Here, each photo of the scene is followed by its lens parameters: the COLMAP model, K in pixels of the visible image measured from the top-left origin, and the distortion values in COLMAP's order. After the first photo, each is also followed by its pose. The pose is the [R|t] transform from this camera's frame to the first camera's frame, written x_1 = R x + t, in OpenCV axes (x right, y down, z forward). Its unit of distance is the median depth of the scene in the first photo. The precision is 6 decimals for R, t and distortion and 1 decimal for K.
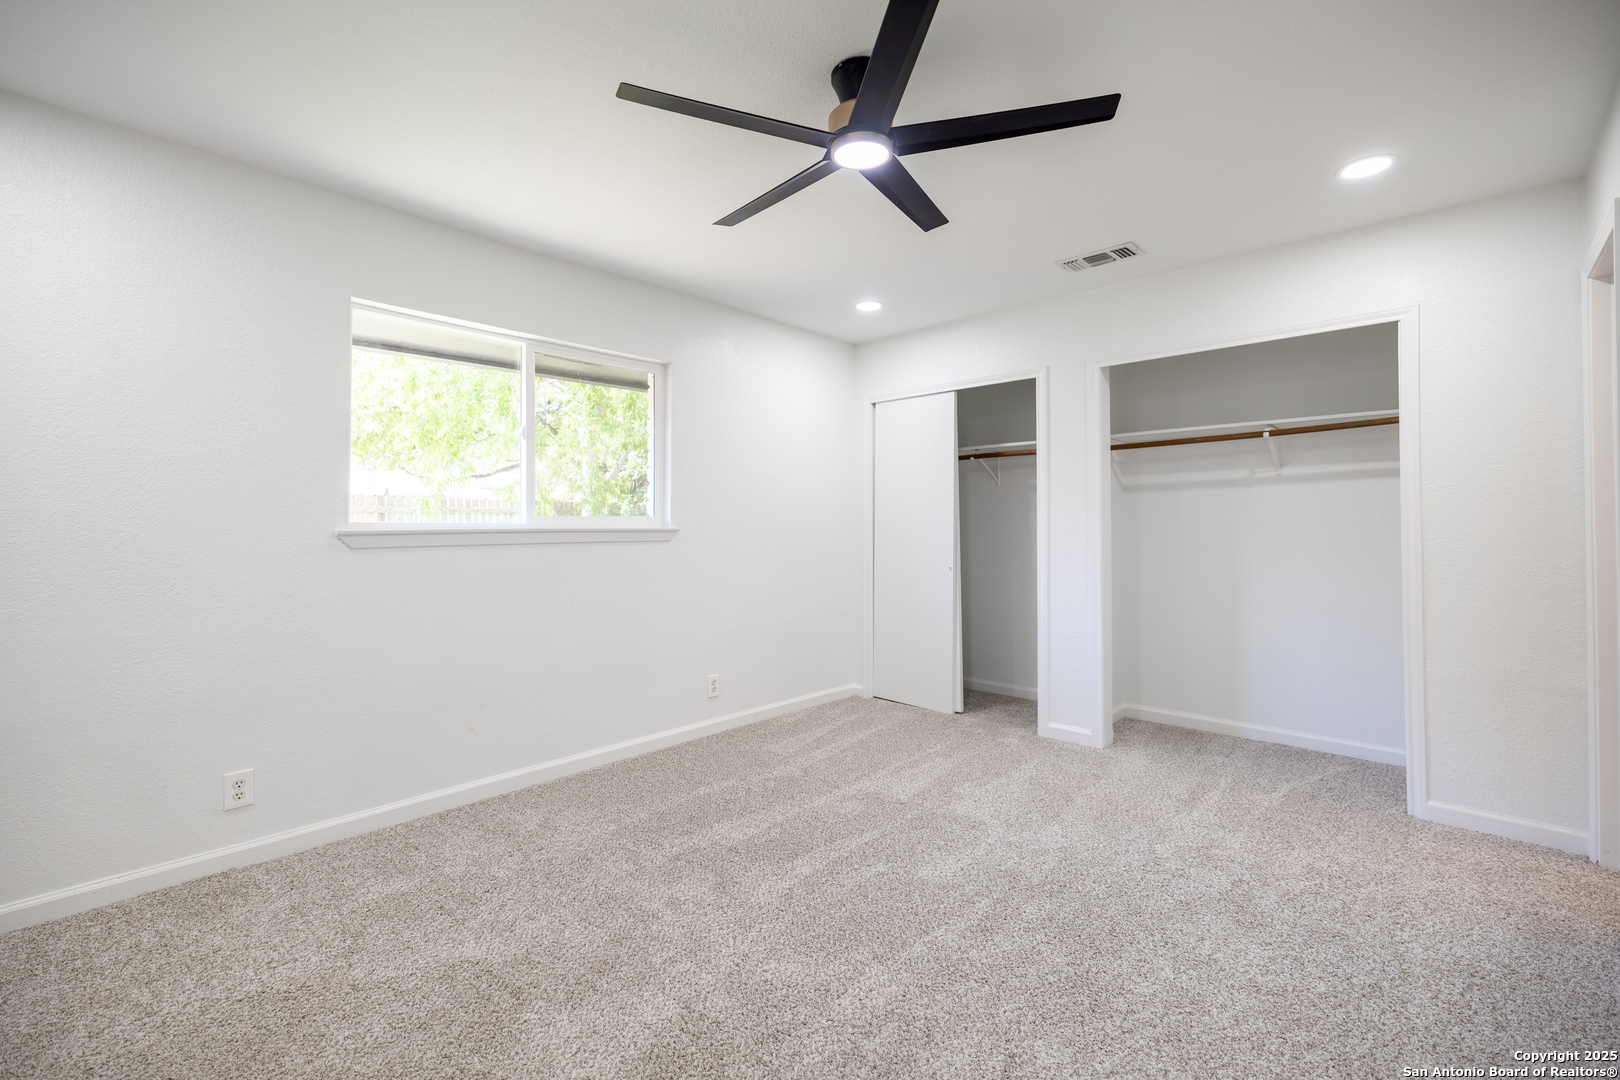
lens RADIAL K [[693.1, 0, 797.4], [0, 693.1, 538.0], [0, 0, 1]] dist [0.000458, -0.000129]
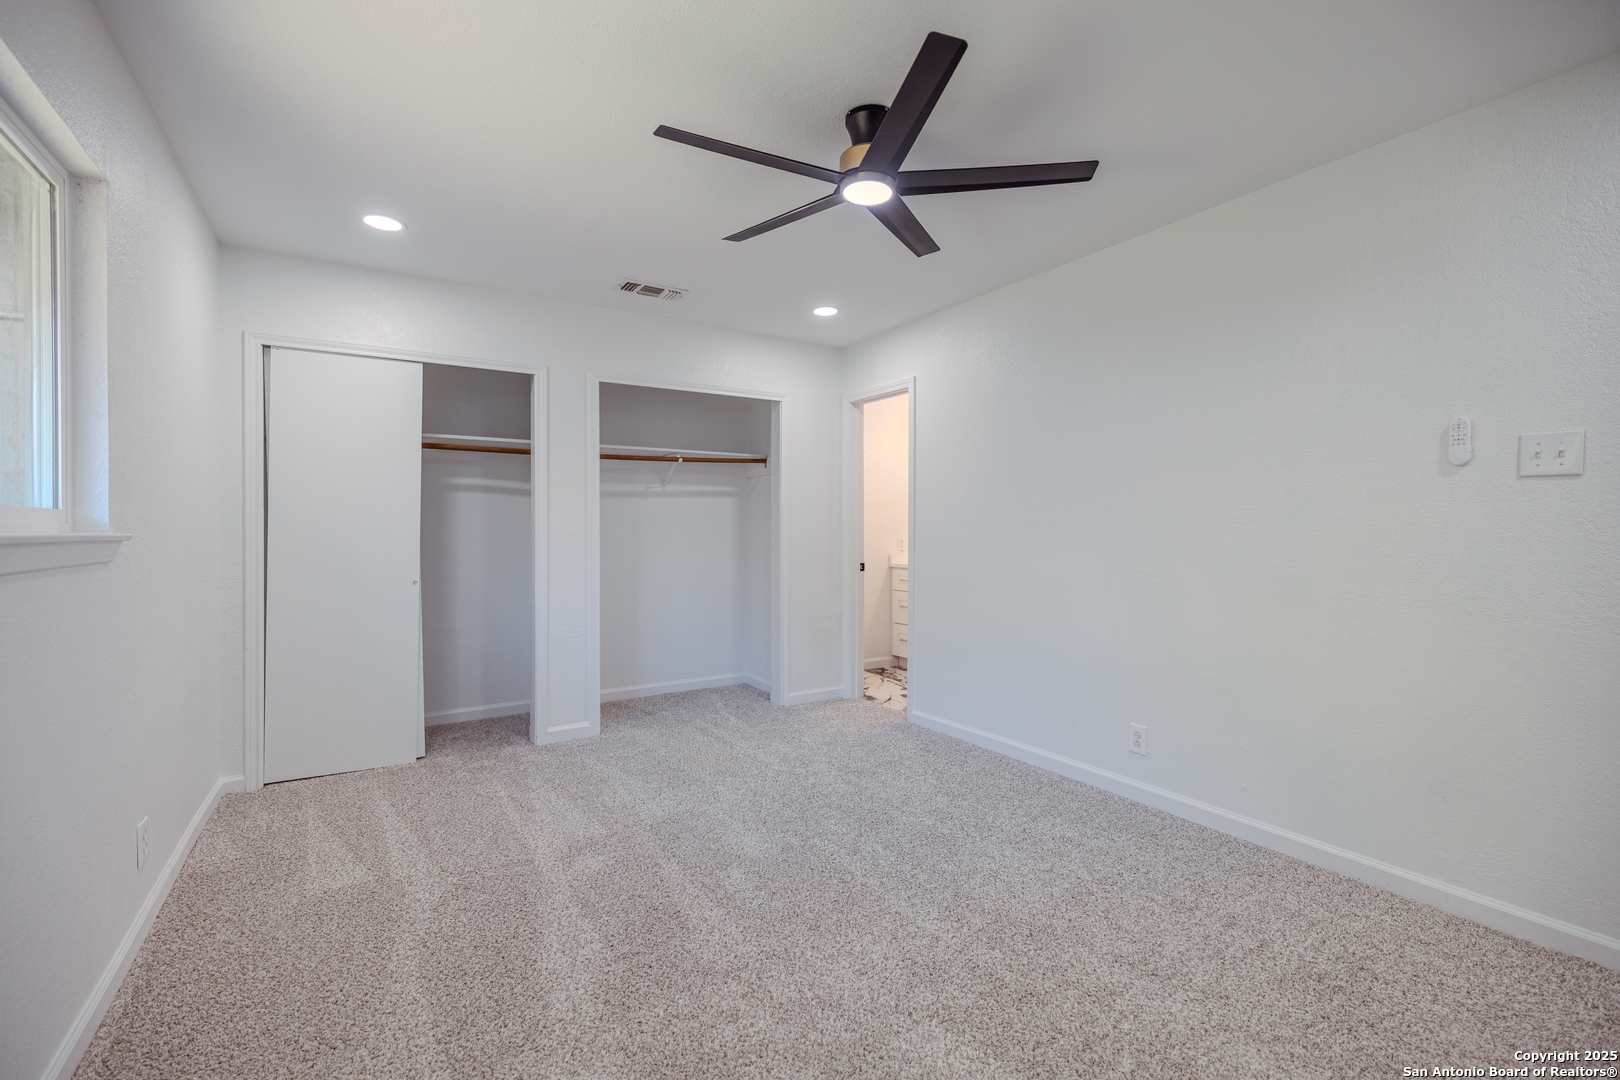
lens RADIAL K [[693.1, 0, 797.4], [0, 693.1, 538.0], [0, 0, 1]] dist [0.000458, -0.000129]
pose [[0.245679, -0.009413, 0.969306, -0.525942], [0.021434, 0.999761, 0.004276, -0.000163], [-0.969114, 0.019726, 0.245822, 0.433215]]
